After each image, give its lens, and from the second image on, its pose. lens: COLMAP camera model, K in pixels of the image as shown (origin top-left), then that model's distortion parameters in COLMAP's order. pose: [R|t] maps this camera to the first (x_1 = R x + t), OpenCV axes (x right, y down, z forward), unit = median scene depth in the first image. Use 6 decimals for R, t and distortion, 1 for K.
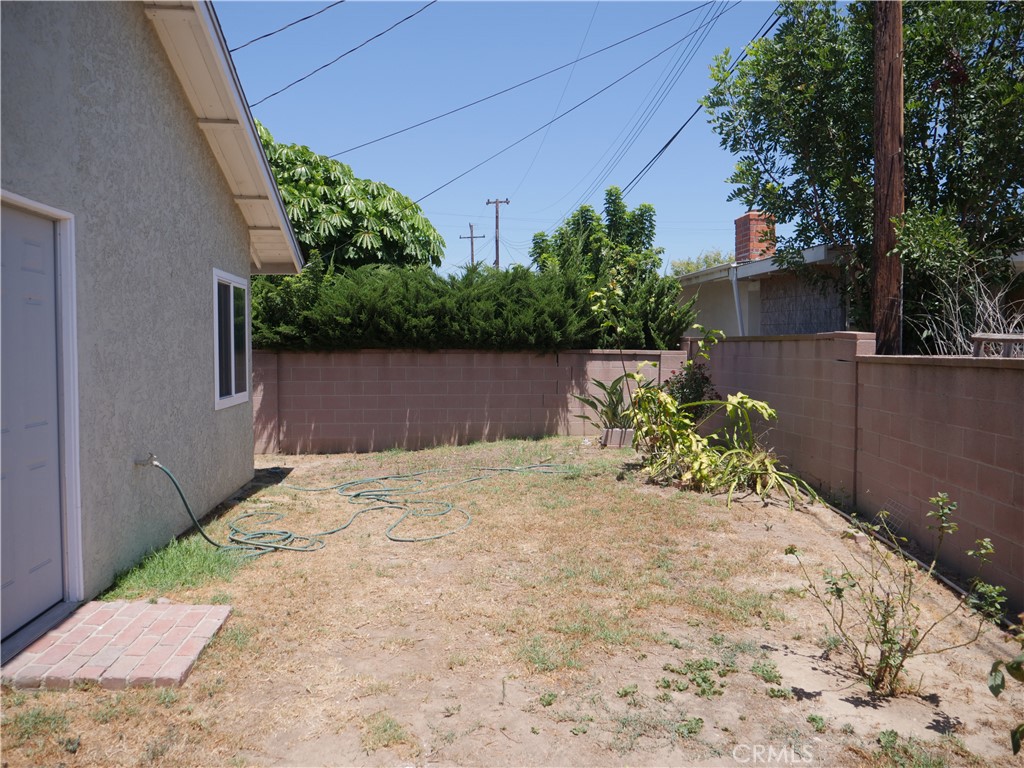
lens RADIAL K [[751.4, 0, 512.0], [0, 751.4, 384.0], [0, 0, 1]] dist [-0.068035, 0.000833]
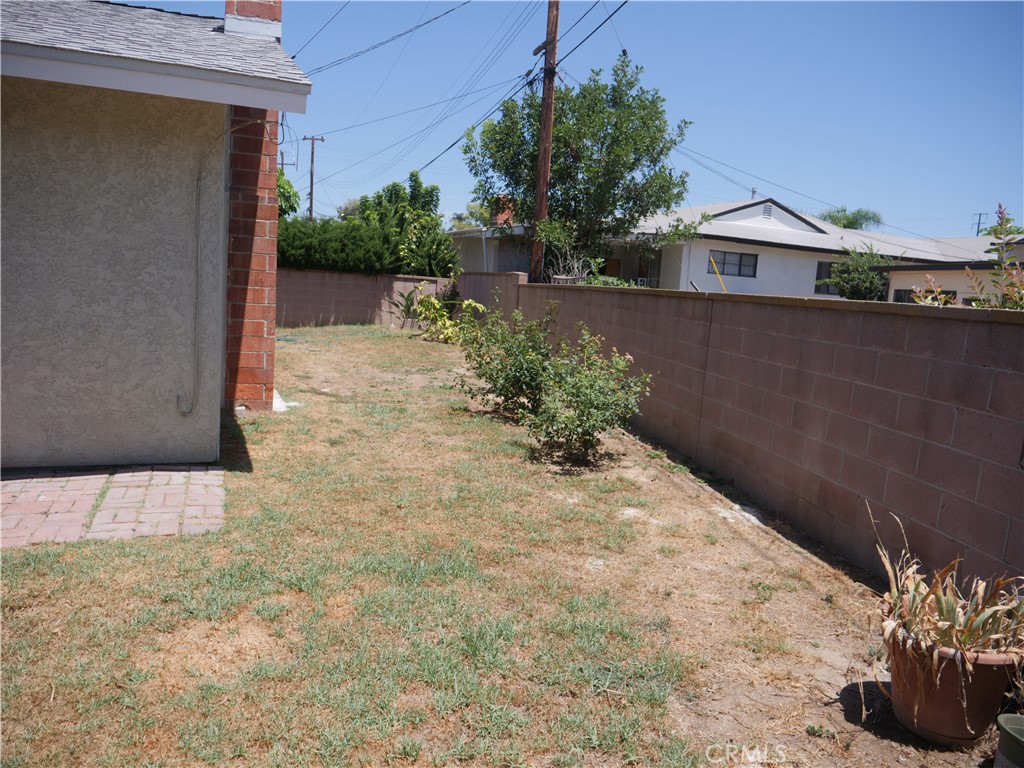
lens RADIAL K [[751.4, 0, 512.0], [0, 751.4, 384.0], [0, 0, 1]] dist [-0.068035, 0.000833]
pose [[0.963539, 0.024267, 0.266465, -0.092540], [-0.048476, 0.995231, 0.084653, 0.046211], [-0.263140, -0.094484, 0.960120, -0.752112]]
